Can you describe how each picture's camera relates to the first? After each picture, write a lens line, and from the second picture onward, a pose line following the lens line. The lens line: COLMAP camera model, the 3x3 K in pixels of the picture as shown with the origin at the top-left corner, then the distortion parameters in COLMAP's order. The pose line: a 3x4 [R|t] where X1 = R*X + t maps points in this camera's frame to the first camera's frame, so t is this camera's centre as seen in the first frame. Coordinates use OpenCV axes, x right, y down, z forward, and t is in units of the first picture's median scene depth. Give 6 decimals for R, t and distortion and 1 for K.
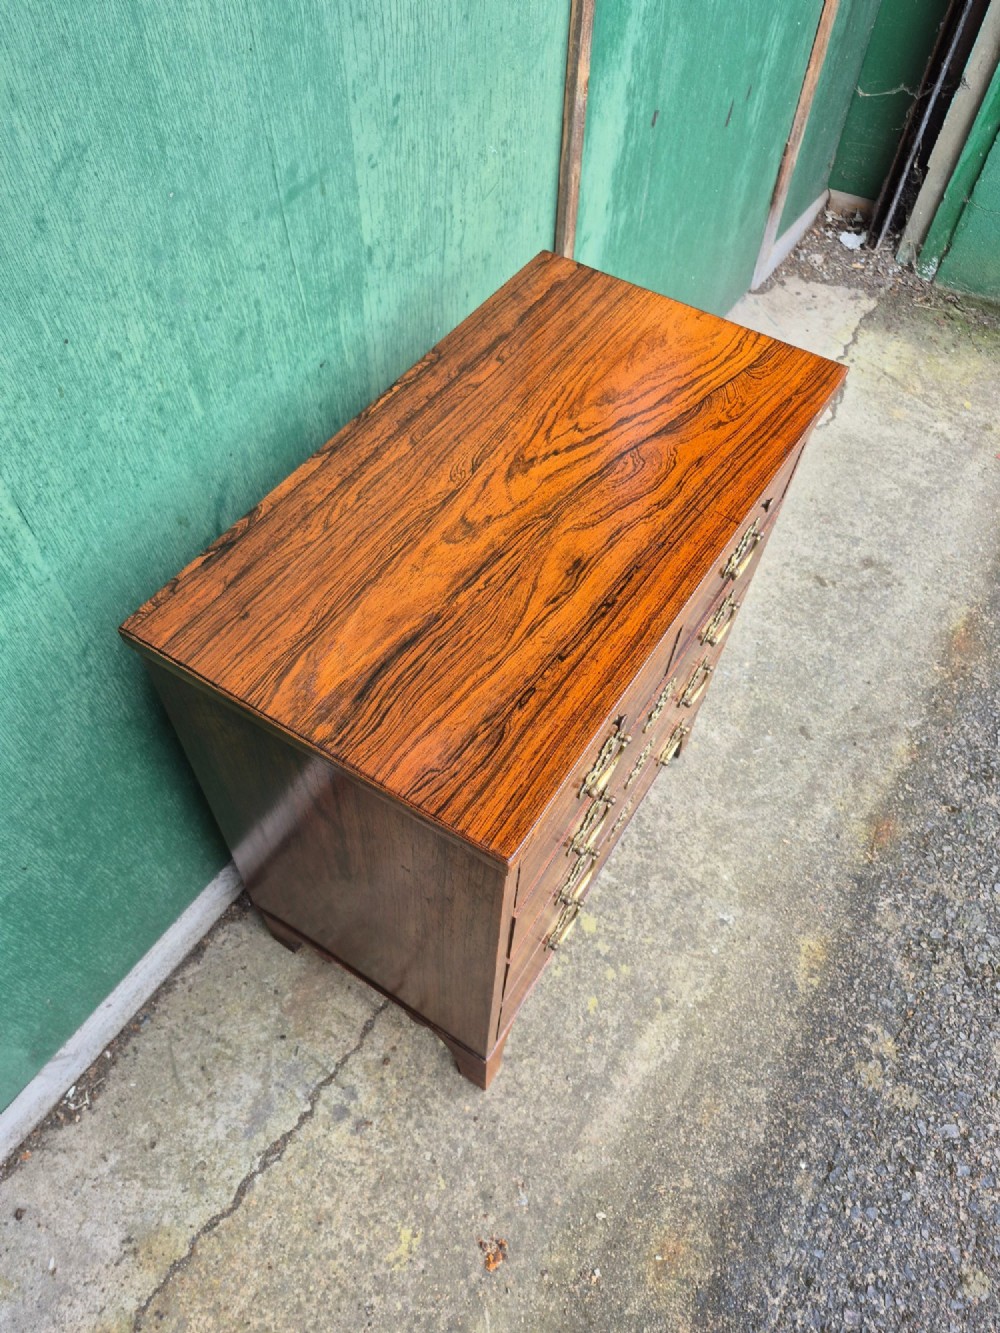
lens RADIAL K [[939.1, 0, 500.9], [0, 939.1, 669.8], [0, 0, 1]] dist [0.071167, -0.097670]
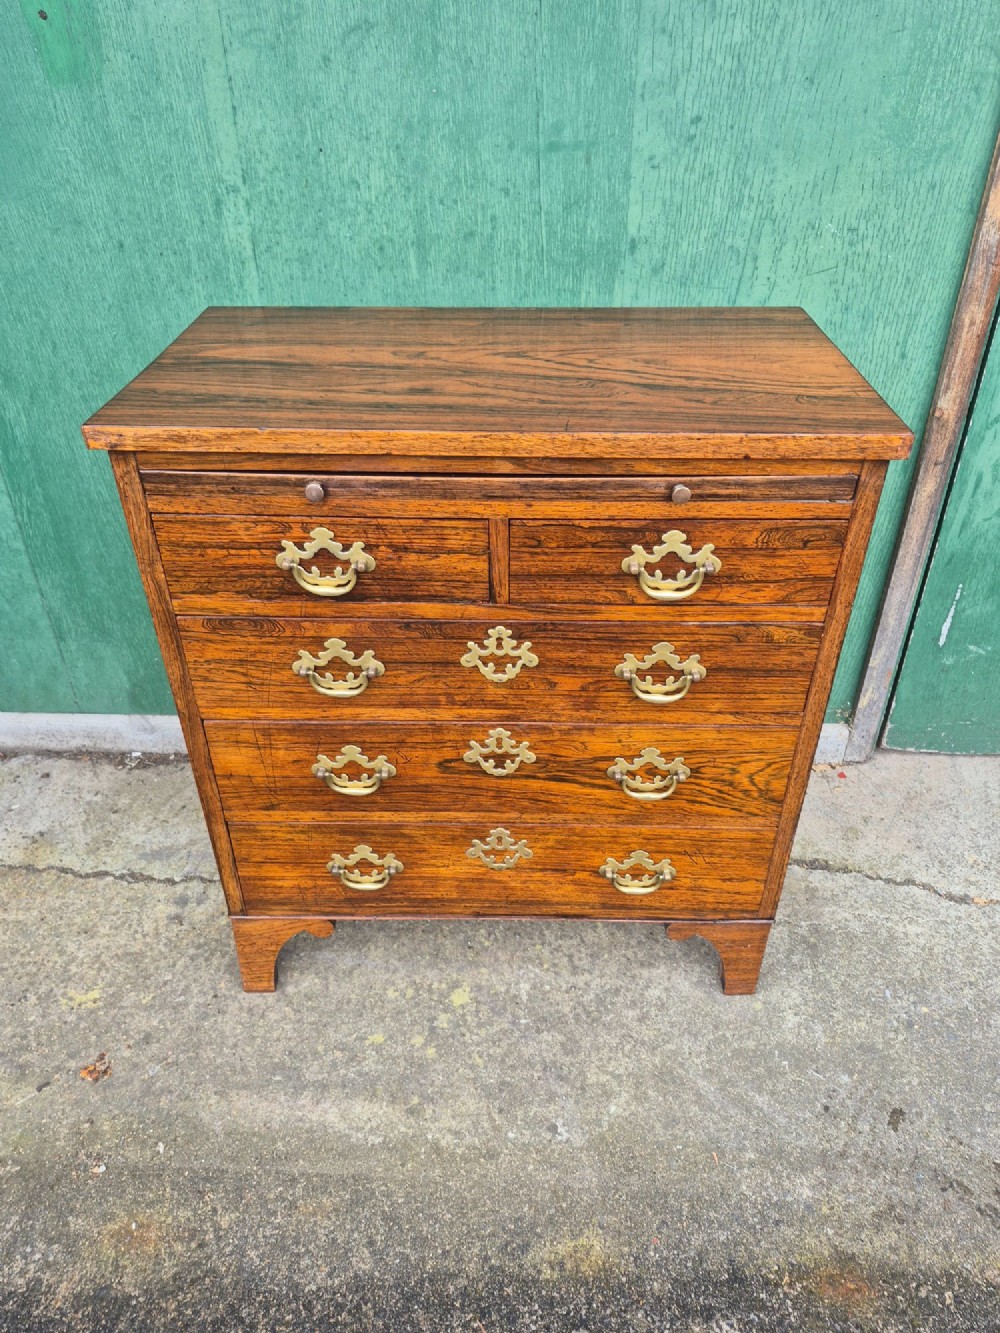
lens RADIAL K [[936.8, 0, 502.4], [0, 936.8, 657.7], [0, 0, 1]] dist [0.076335, -0.098364]
pose [[0.516505, 0.454769, -0.725539, 0.644608], [-0.681363, 0.731464, -0.026574, 0.046192], [0.518621, 0.508081, 0.687667, 0.302735]]
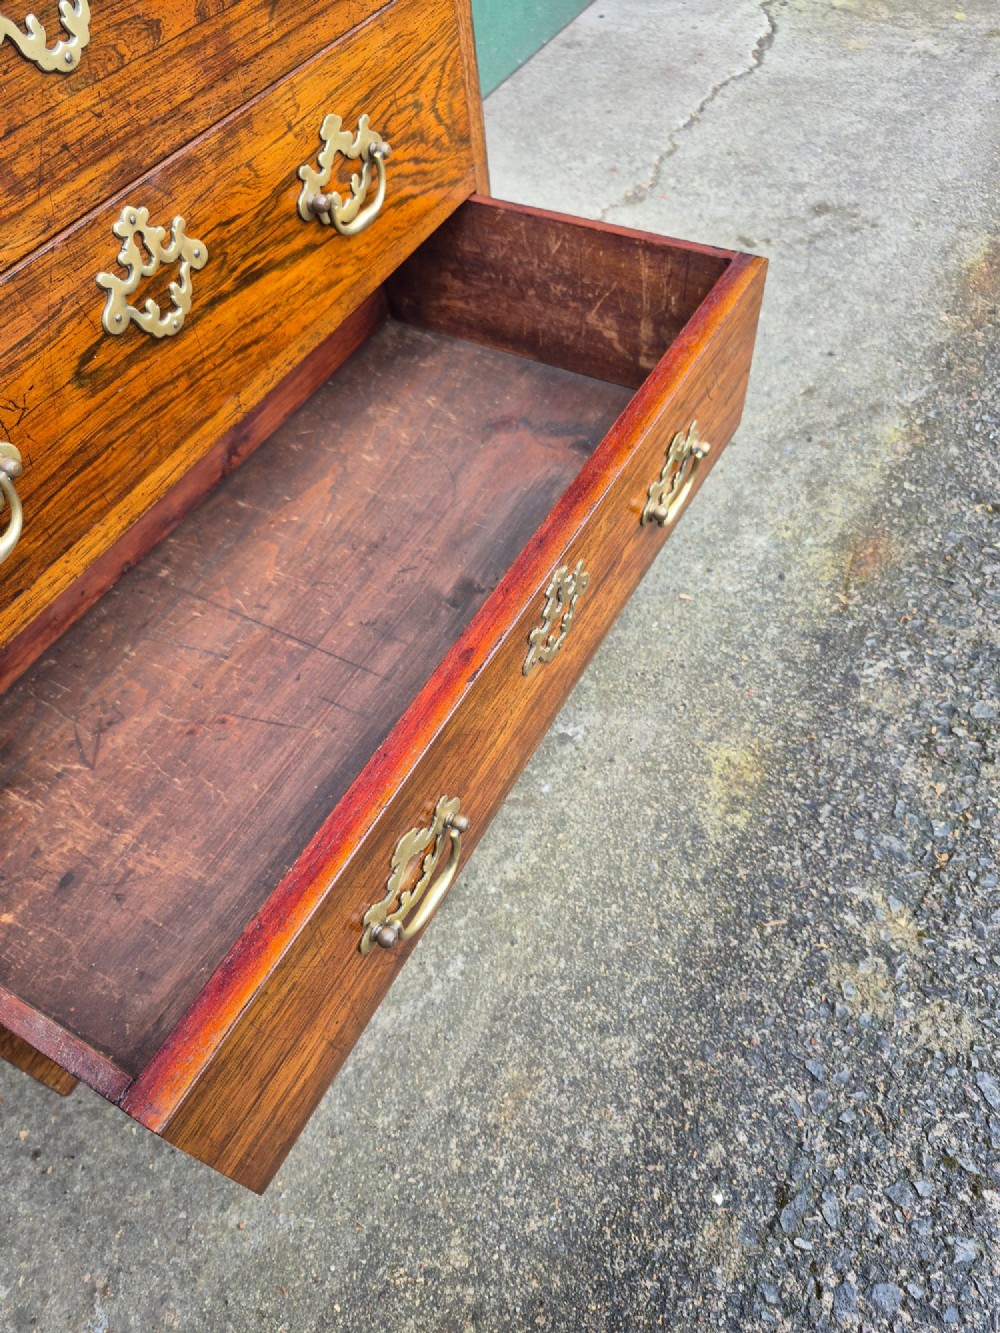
lens RADIAL K [[942.1, 0, 492.3], [0, 942.1, 664.4], [0, 0, 1]] dist [0.065653, -0.092485]
pose [[0.987232, -0.130525, -0.091303, 0.272320], [0.127273, 0.991036, -0.040607, 0.264659], [0.095785, 0.028468, 0.994995, 0.512521]]
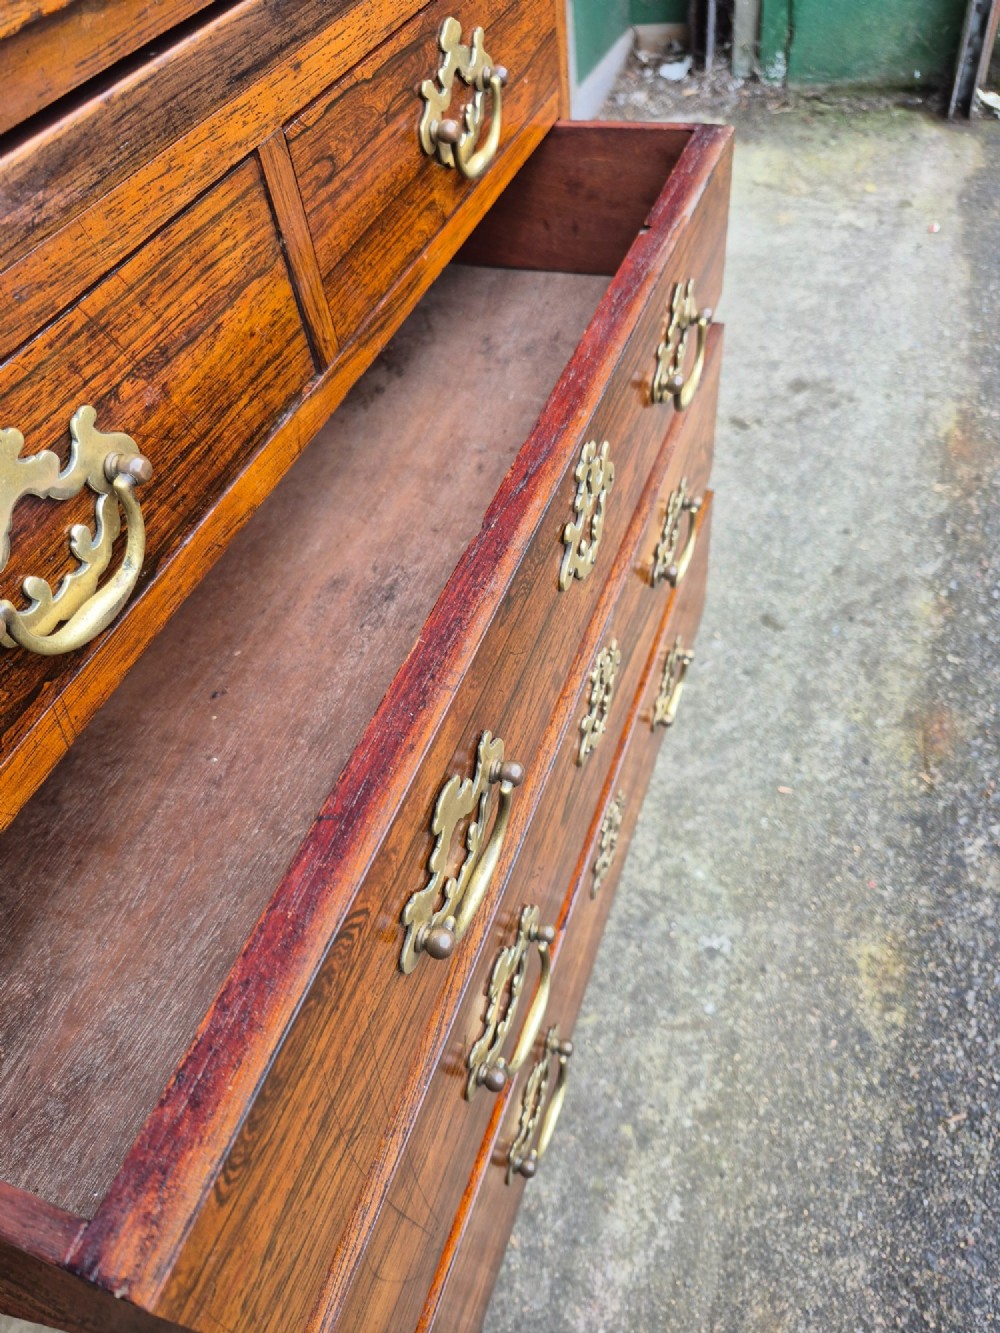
lens RADIAL K [[959.2, 0, 492.4], [0, 959.2, 661.2], [0, 0, 1]] dist [-0.001434, -0.008486]
pose [[0.968557, -0.248335, 0.015067, 0.156167], [0.248620, 0.963870, -0.095621, 0.133335], [0.009224, 0.096360, 0.995304, 0.455143]]
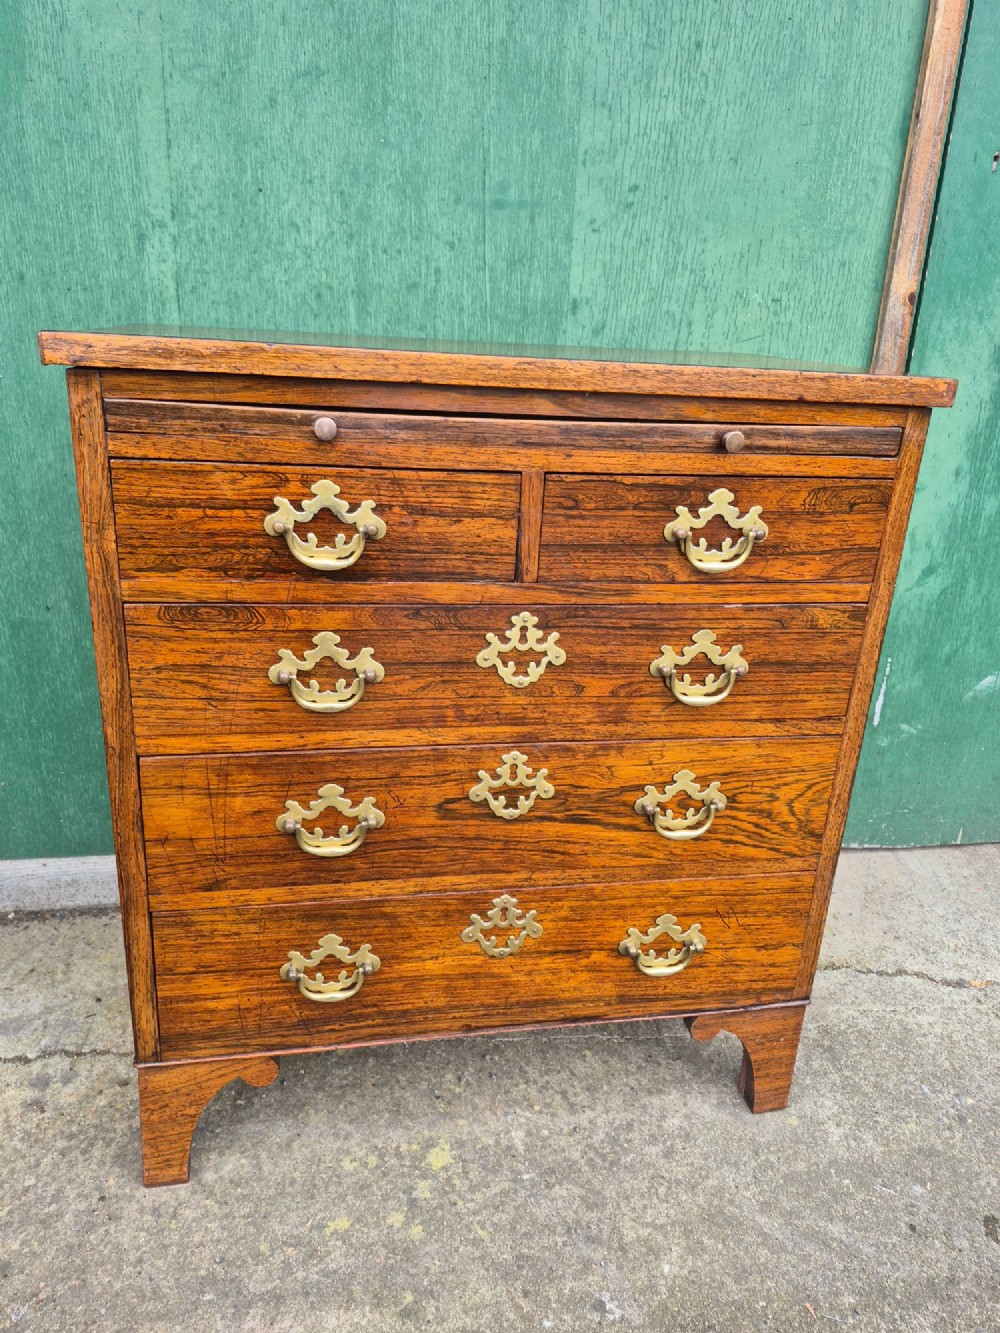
lens RADIAL K [[935.2, 0, 489.7], [0, 935.2, 655.8], [0, 0, 1]] dist [0.082593, -0.117210]
pose [[0.677868, 0.243704, -0.693616, 0.532290], [-0.610148, 0.712819, -0.345845, 0.247752], [0.410139, 0.657646, 0.631893, 0.401558]]
